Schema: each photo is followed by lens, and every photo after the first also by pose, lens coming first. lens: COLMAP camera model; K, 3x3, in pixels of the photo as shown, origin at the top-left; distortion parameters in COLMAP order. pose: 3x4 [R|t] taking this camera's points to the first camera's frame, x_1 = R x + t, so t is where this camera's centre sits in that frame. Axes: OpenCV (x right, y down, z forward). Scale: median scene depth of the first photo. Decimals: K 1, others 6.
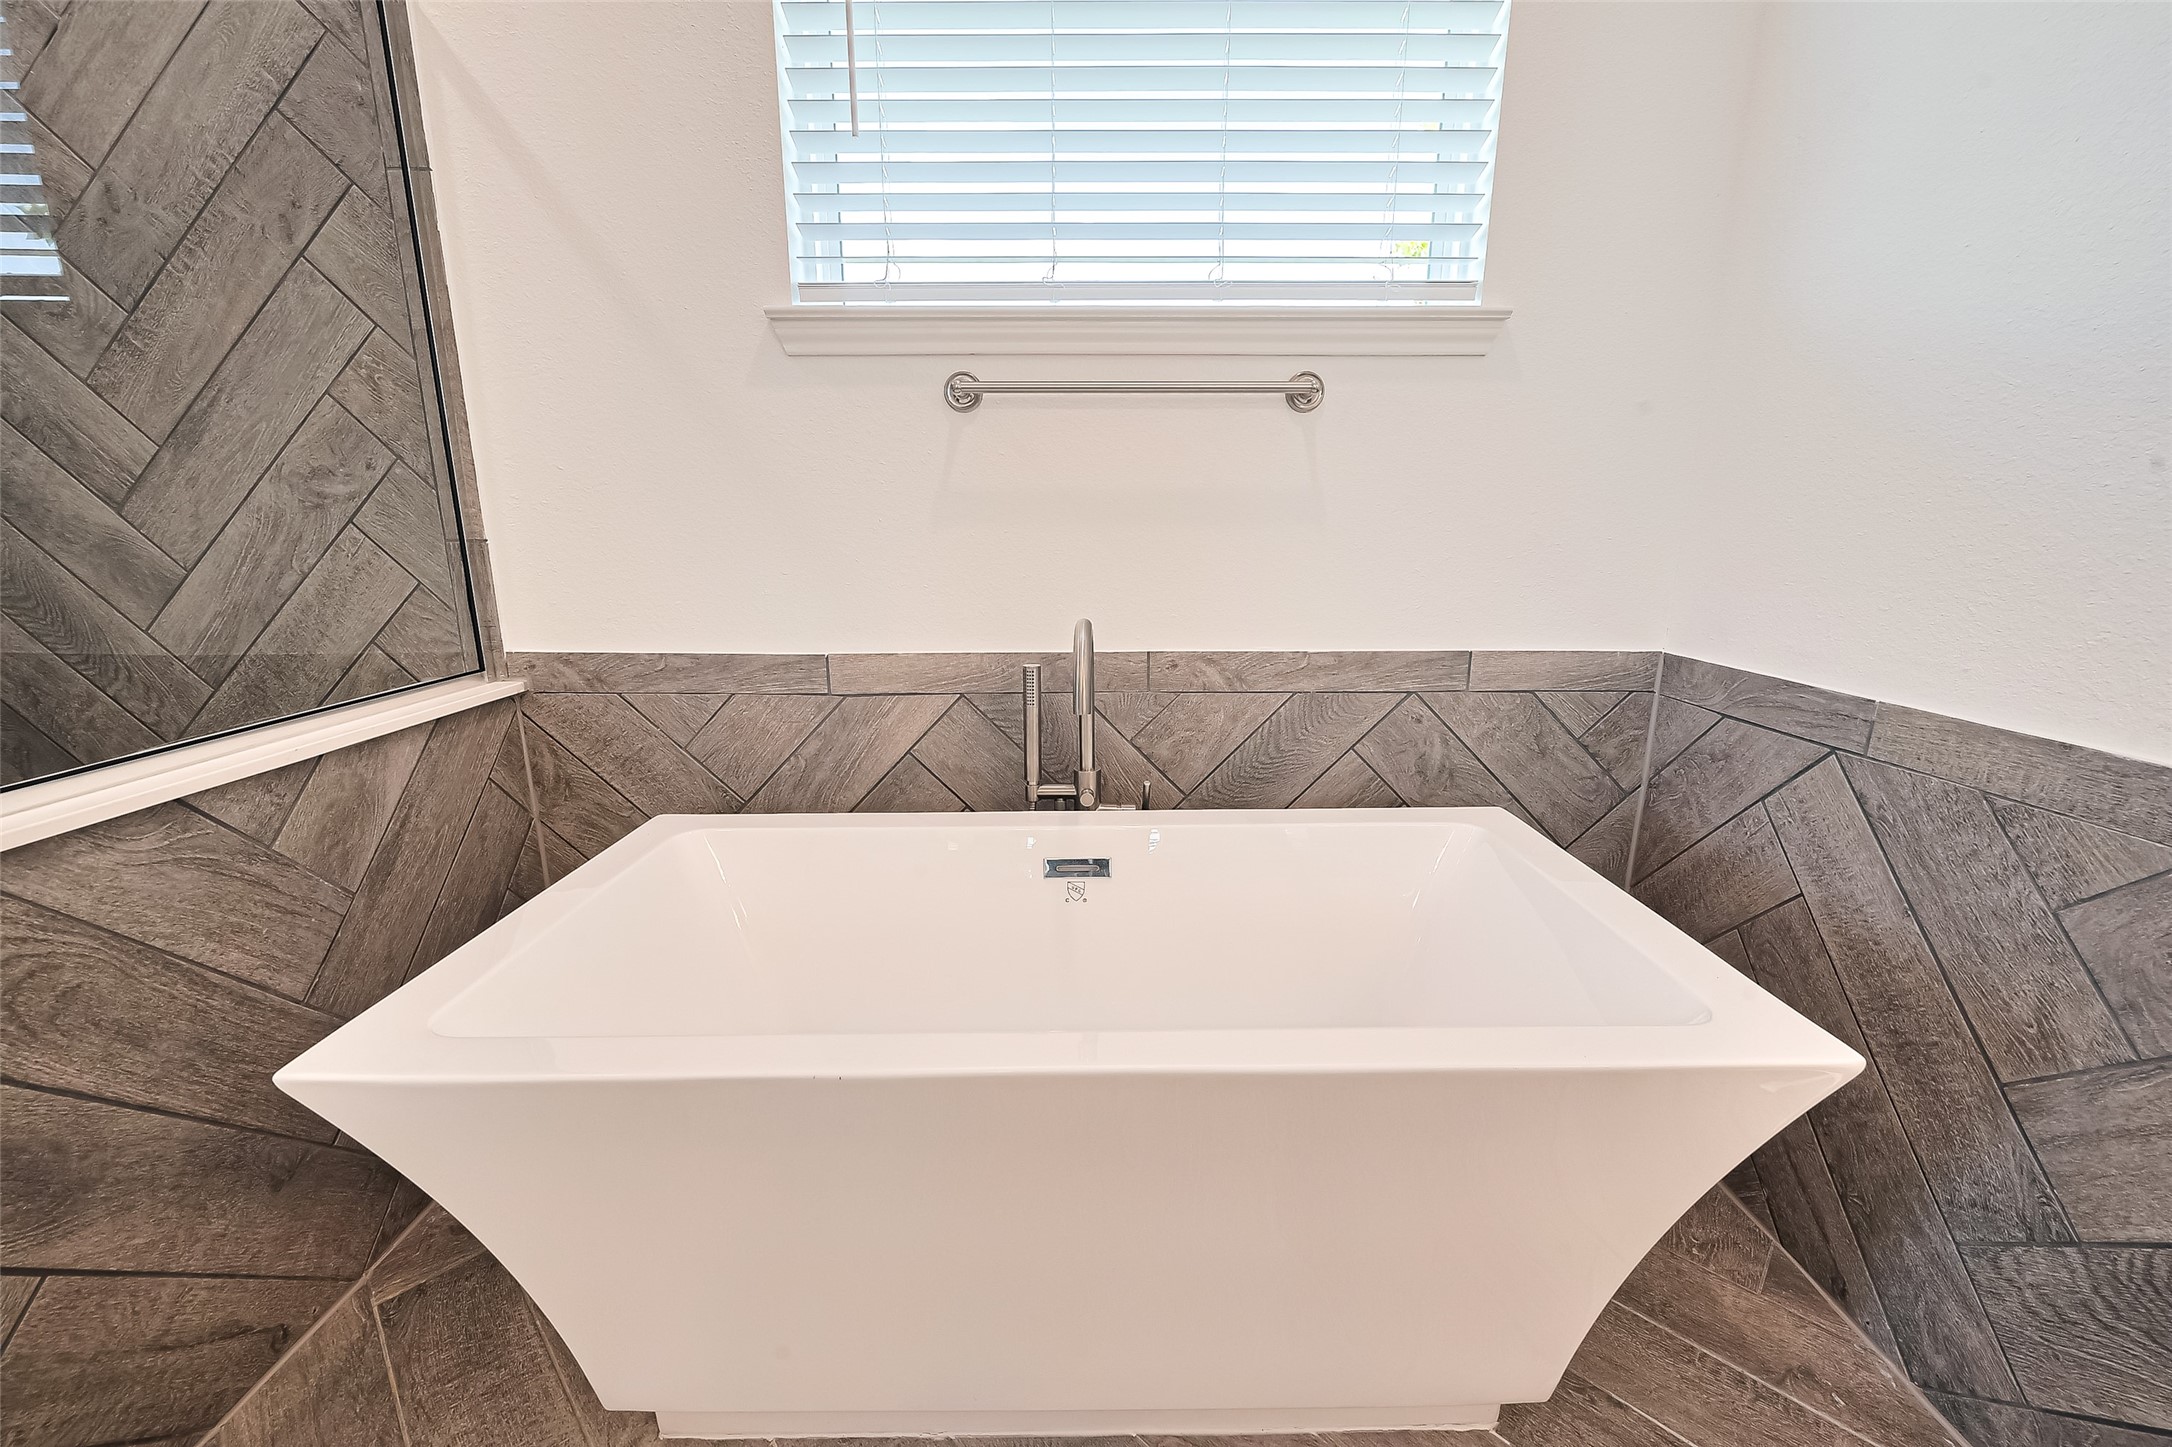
lens RADIAL K [[874.3, 0, 1086.9], [0, 874.3, 720.7], [0, 0, 1]] dist [0.001581, 0.000352]
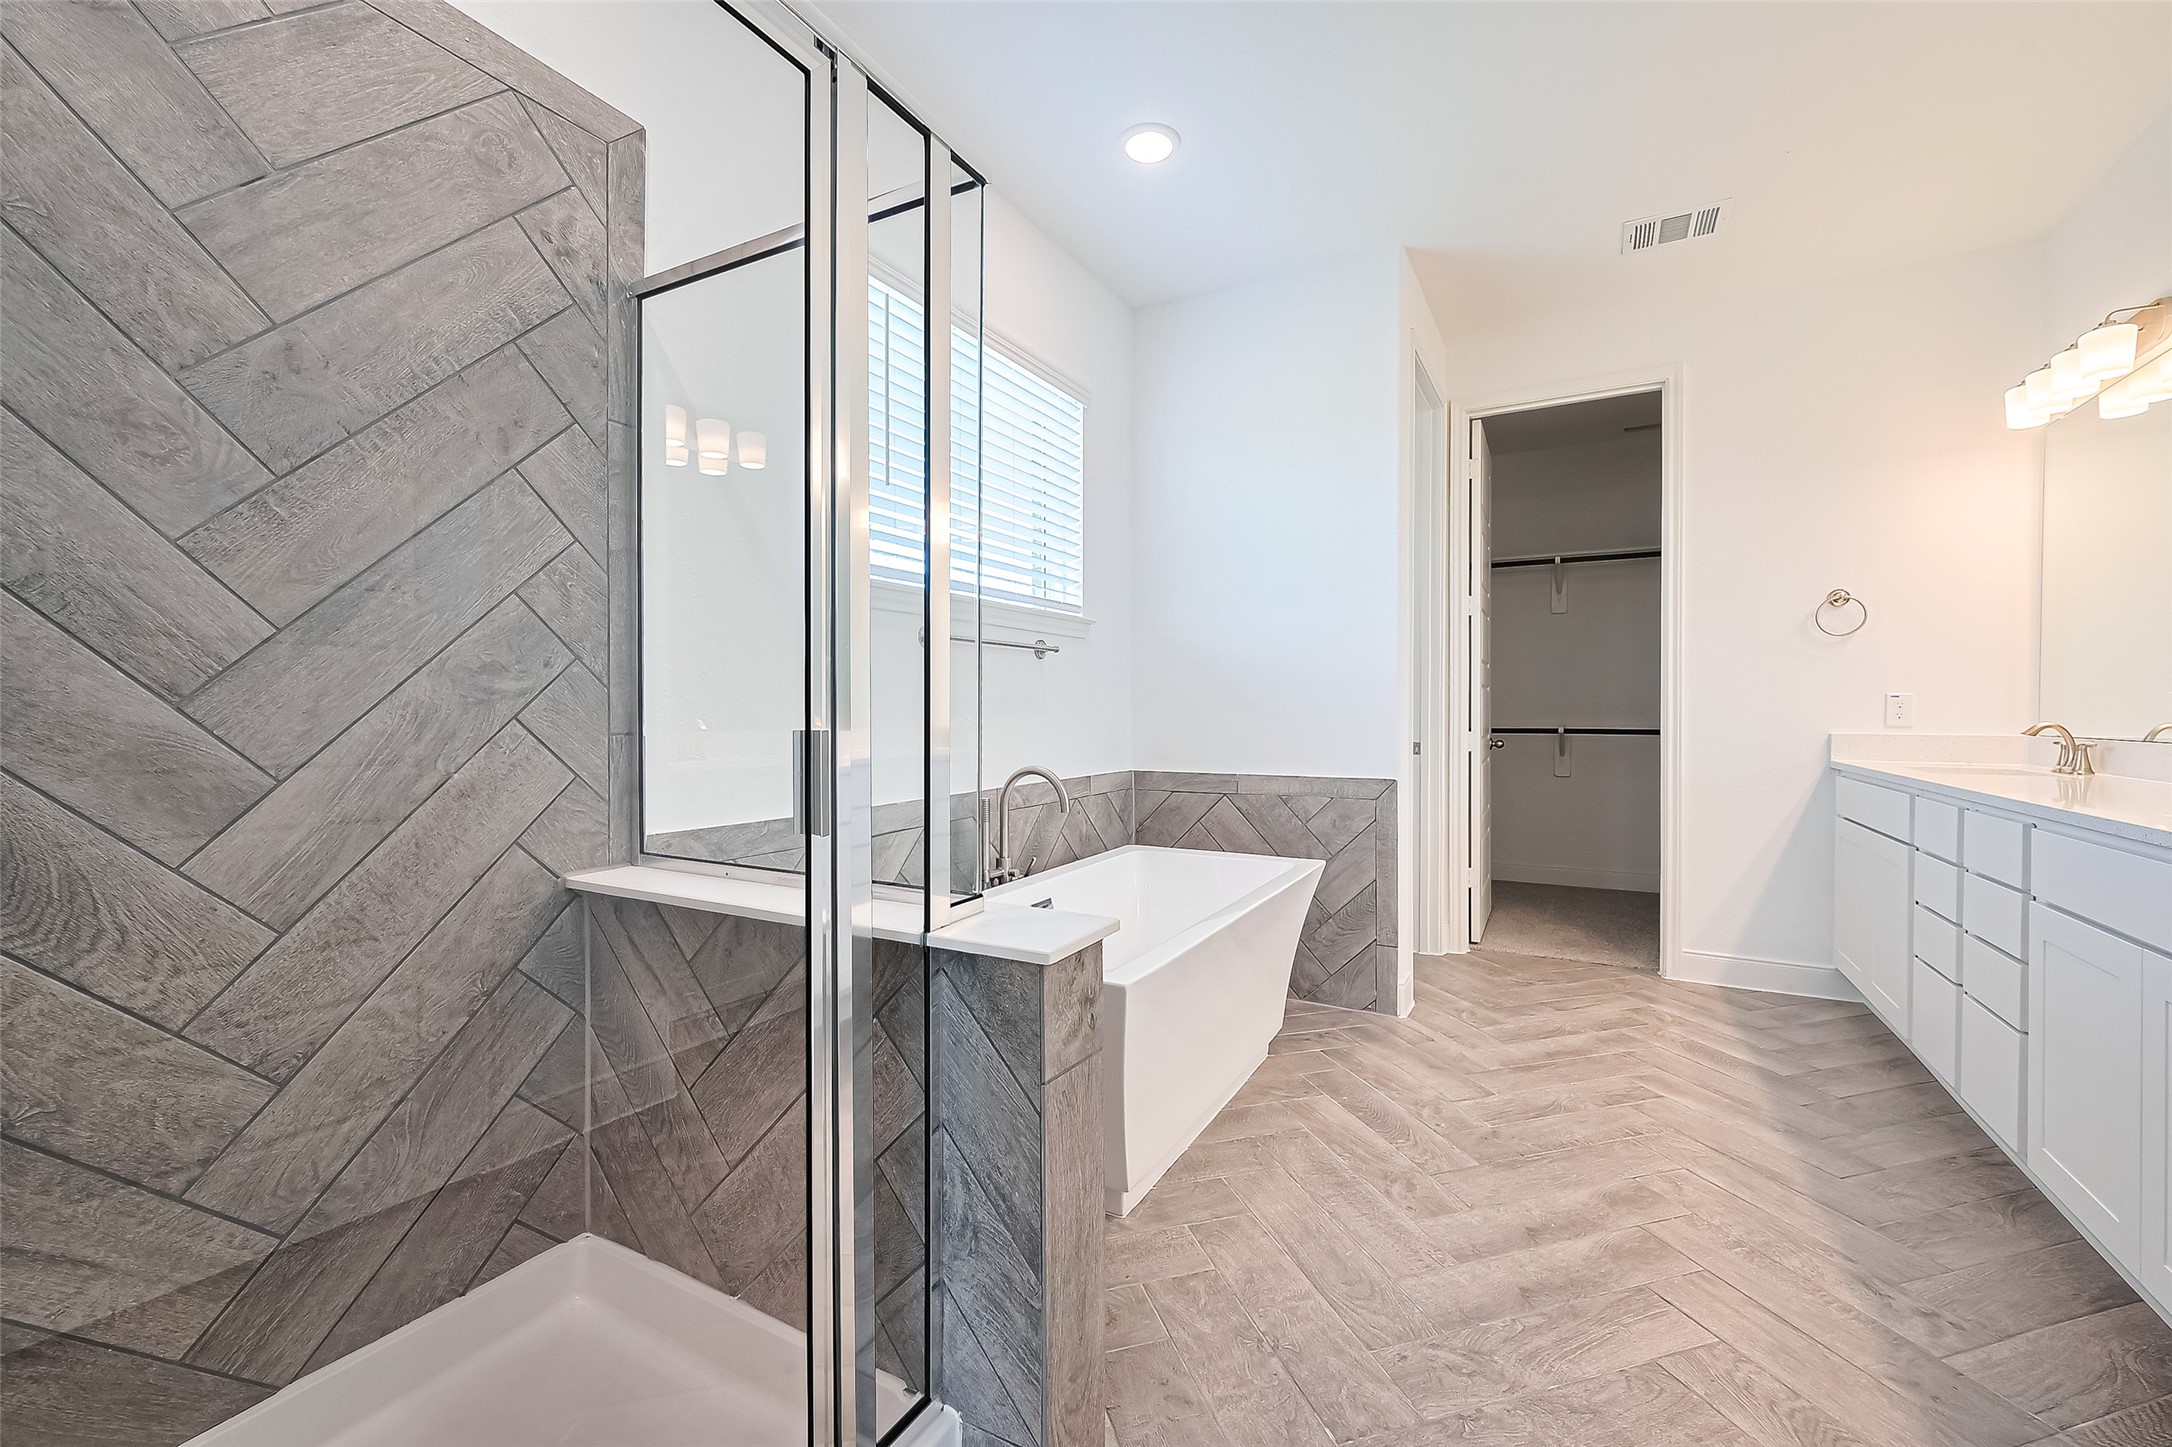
lens RADIAL K [[874.3, 0, 1089.0], [0, 874.3, 719.5], [0, 0, 1]] dist [0.001581, 0.000352]
pose [[0.493877, -0.009480, 0.869480, -1.397151], [0.201173, 0.974057, -0.103649, 0.003337], [-0.845940, 0.226105, 0.482972, -0.006982]]
